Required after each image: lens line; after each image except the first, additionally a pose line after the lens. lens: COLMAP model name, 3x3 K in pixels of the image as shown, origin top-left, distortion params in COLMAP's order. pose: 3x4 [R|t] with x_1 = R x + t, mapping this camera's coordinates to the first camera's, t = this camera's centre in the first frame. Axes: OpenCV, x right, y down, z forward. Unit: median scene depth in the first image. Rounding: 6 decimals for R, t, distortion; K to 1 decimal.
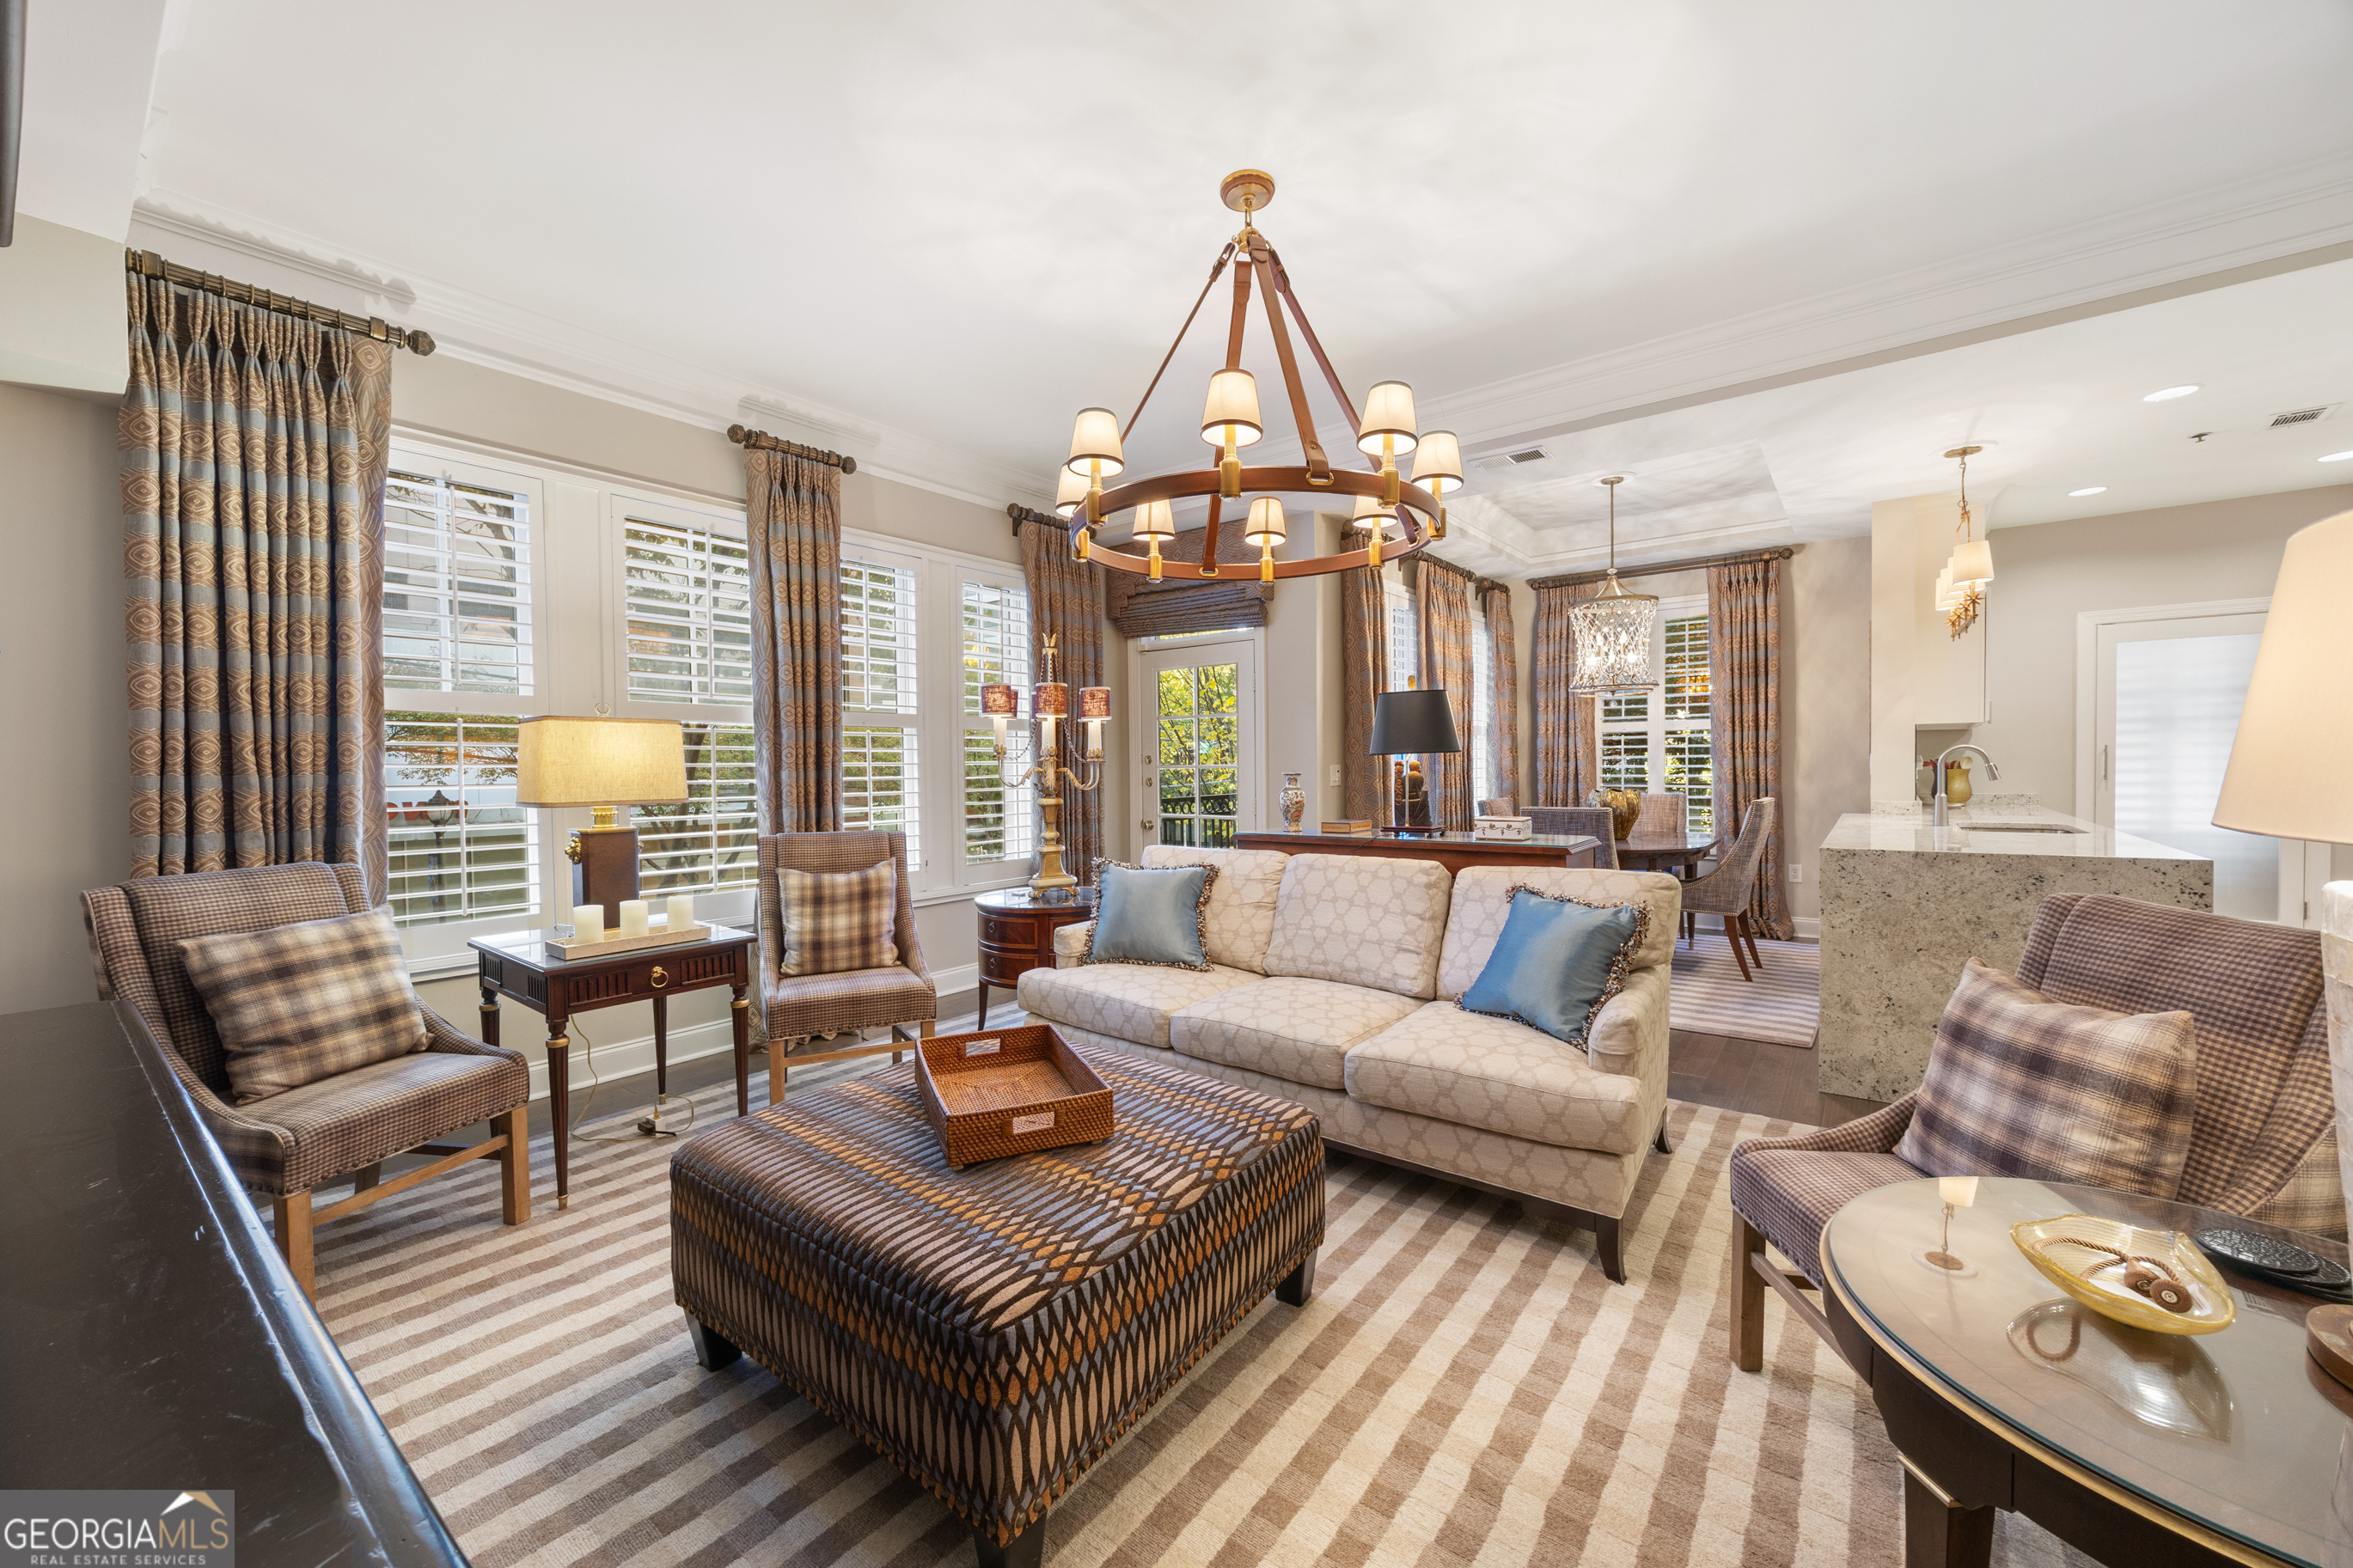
lens RADIAL K [[908.6, 0, 1174.5], [0, 908.6, 788.9], [0, 0, 1]] dist [-0.002015, 0.000011]
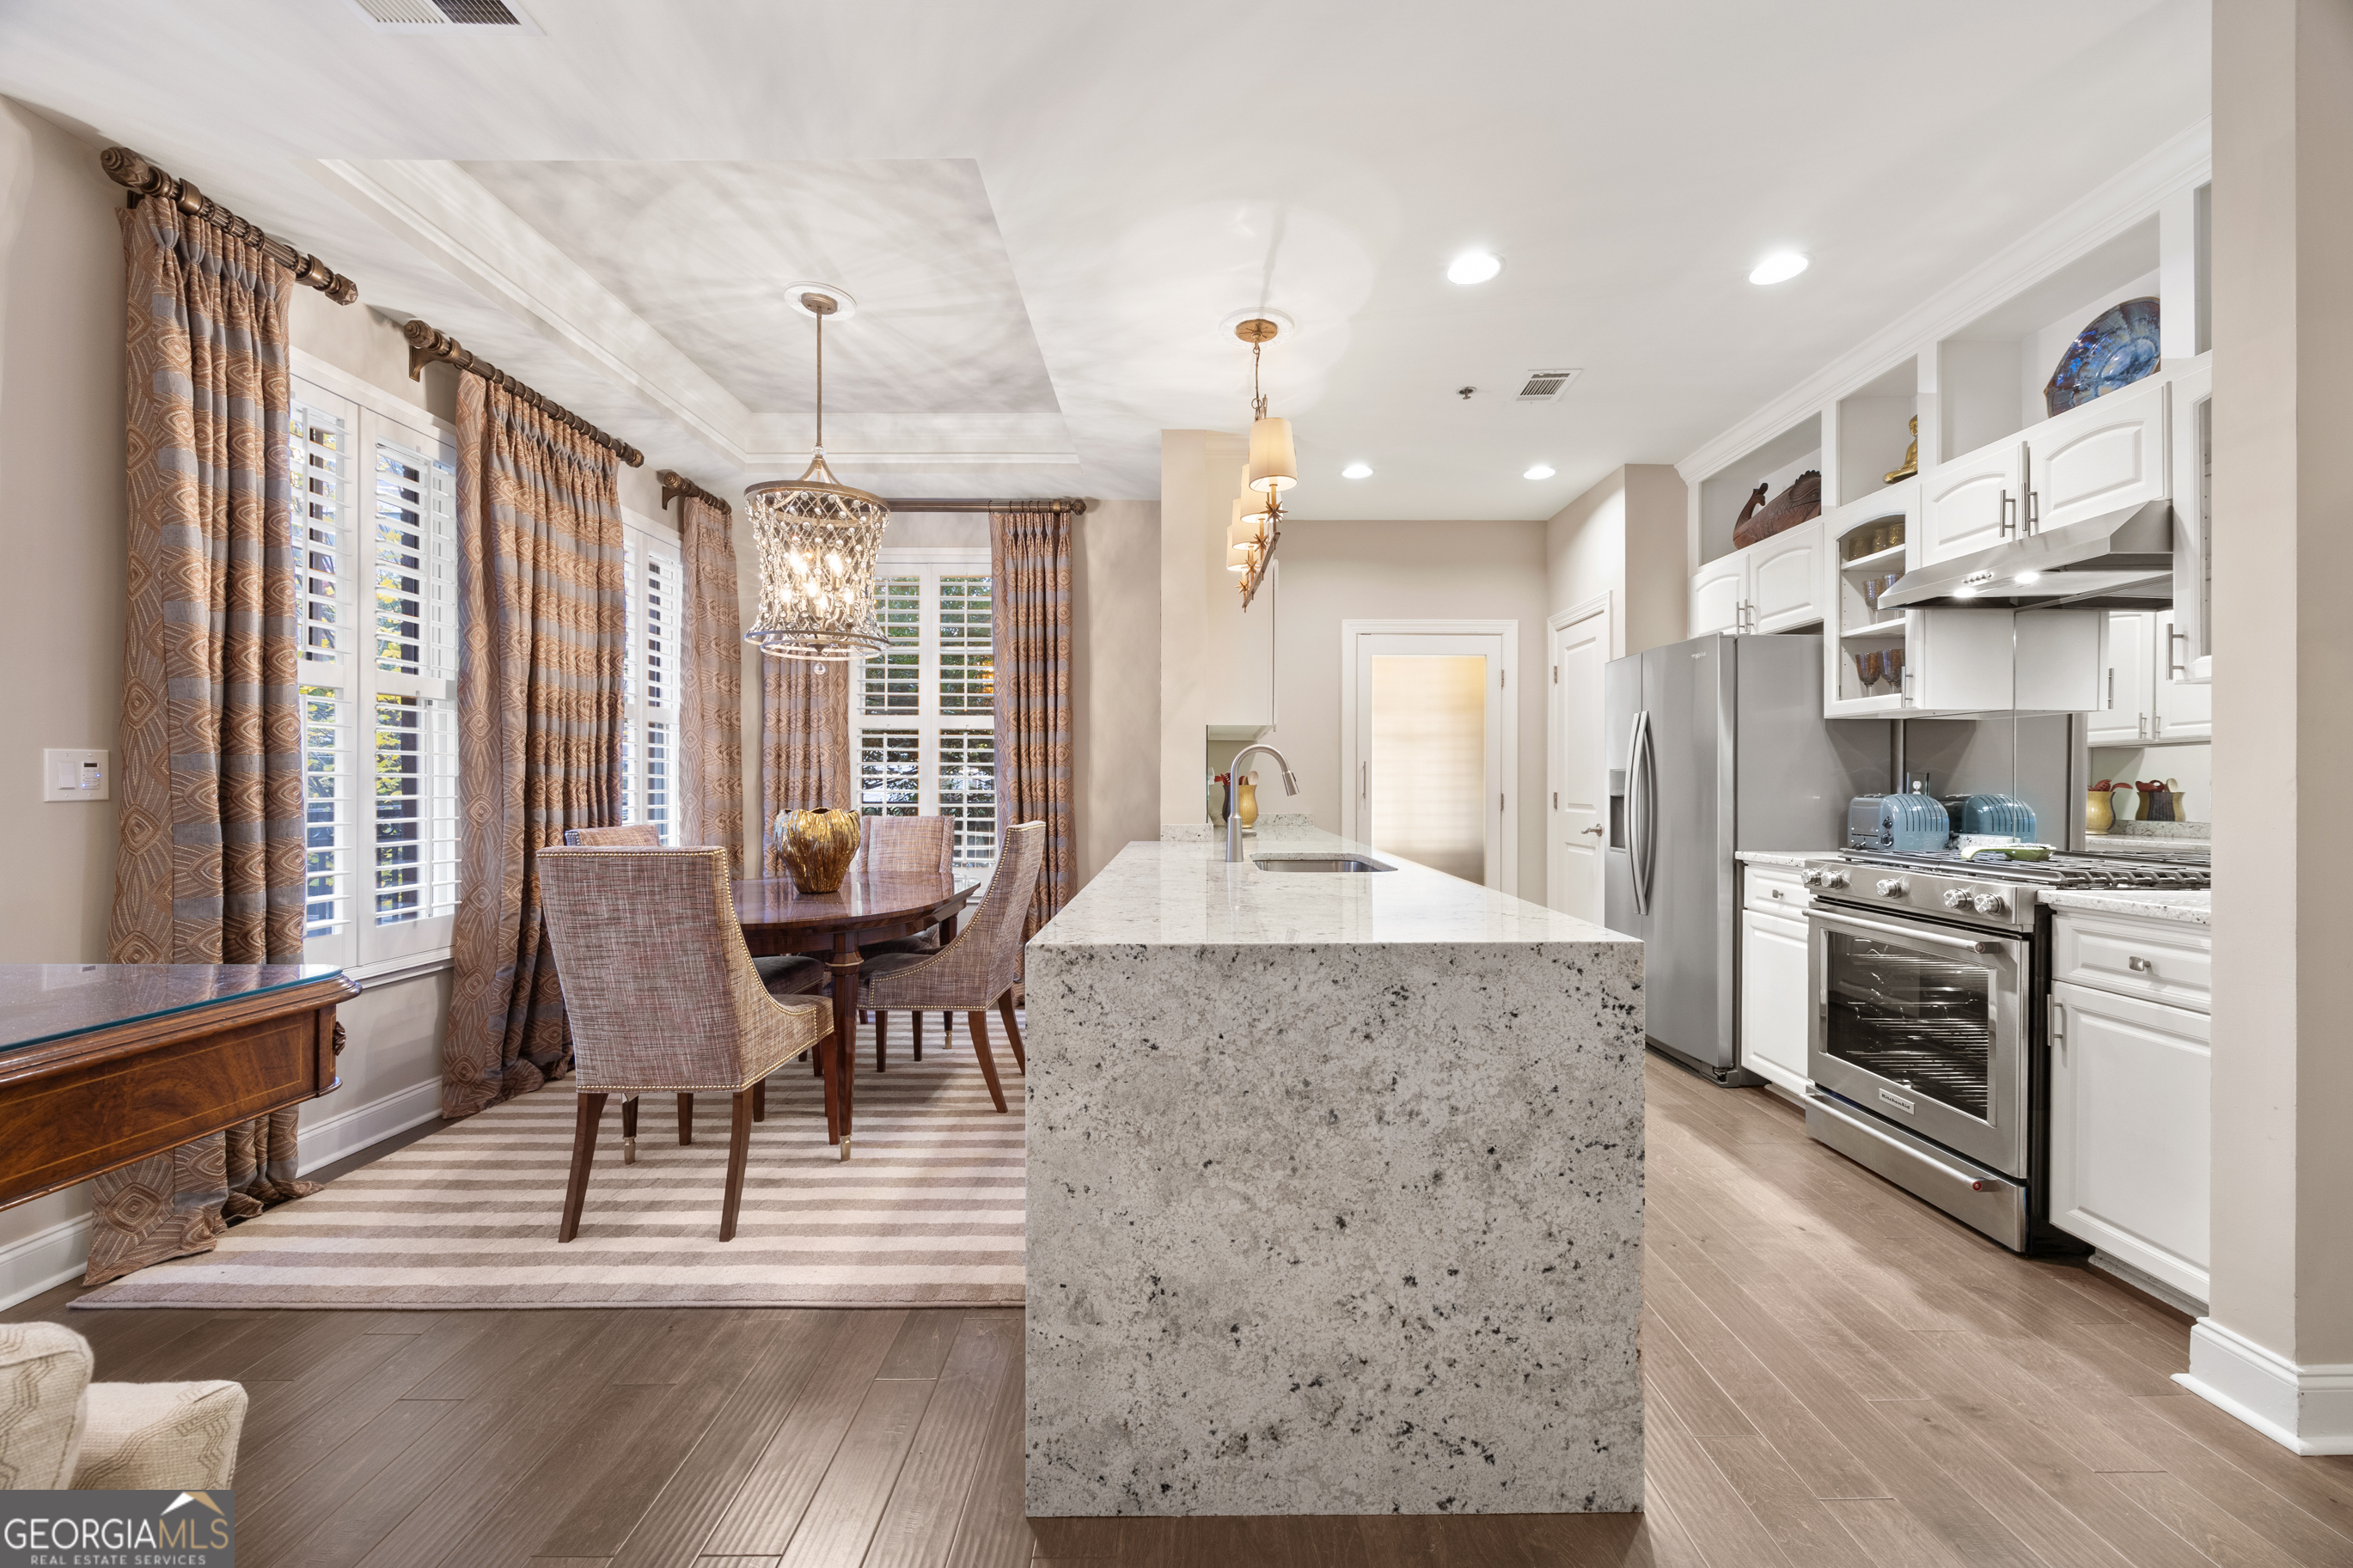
lens RADIAL K [[908.6, 0, 1181.8], [0, 908.6, 792.6], [0, 0, 1]] dist [-0.002015, 0.000011]
pose [[0.794057, 0.009664, 0.607767, 0.301386], [0.001994, 0.999827, -0.018504, 0.001077], [-0.607840, 0.015905, 0.793900, 0.364511]]
